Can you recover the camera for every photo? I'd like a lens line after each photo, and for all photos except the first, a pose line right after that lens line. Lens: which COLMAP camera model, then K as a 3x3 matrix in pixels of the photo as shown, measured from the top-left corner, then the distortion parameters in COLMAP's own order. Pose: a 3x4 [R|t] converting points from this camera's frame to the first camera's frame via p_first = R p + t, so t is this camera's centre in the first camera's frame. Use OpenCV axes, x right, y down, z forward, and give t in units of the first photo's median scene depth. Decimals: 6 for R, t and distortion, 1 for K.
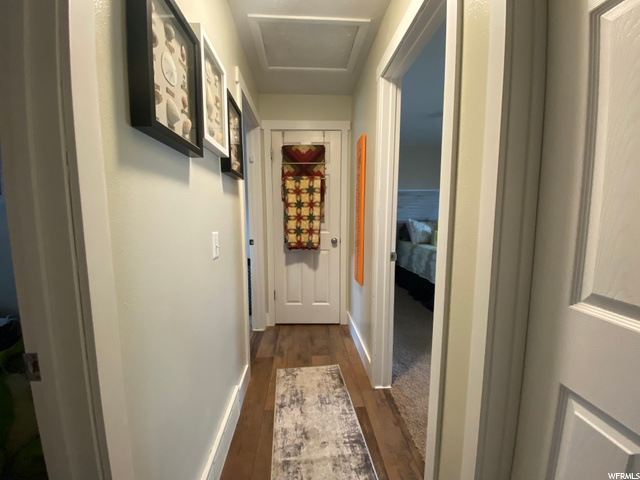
lens RADIAL K [[260.2, 0, 316.3], [0, 260.2, 240.5], [0, 0, 1]] dist [0.000539, -0.000060]
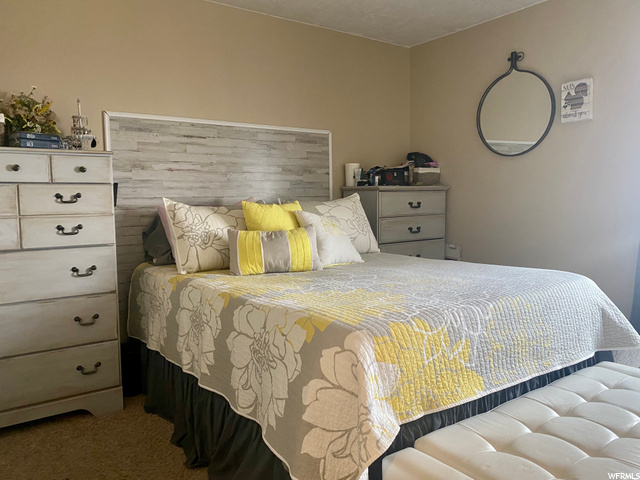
lens RADIAL K [[486.4, 0, 319.6], [0, 486.4, 241.2], [0, 0, 1]] dist [0.004943, 0.001461]
pose [[0.836569, -0.060742, 0.544484, 0.192841], [0.071284, 0.997455, 0.001752, -0.016946], [-0.543205, 0.037348, 0.838769, 0.398173]]
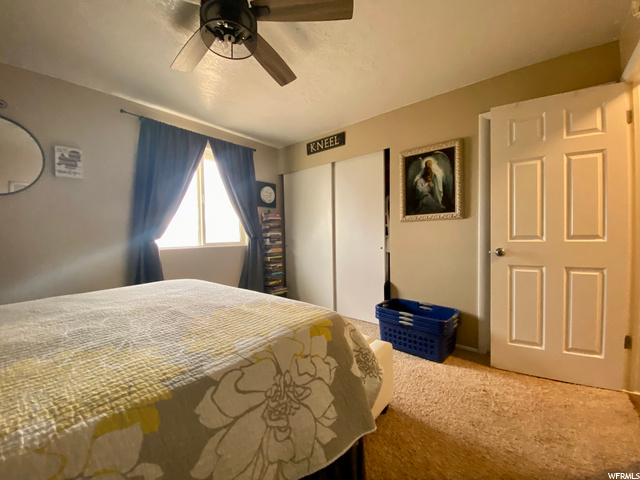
lens RADIAL K [[260.2, 0, 320.5], [0, 260.2, 237.8], [0, 0, 1]] dist [0.000539, -0.000060]
pose [[-0.730529, -0.005505, 0.682859, 0.219005], [0.079531, 0.992477, 0.093084, -0.064764], [-0.678234, 0.122309, -0.724595, 0.899168]]
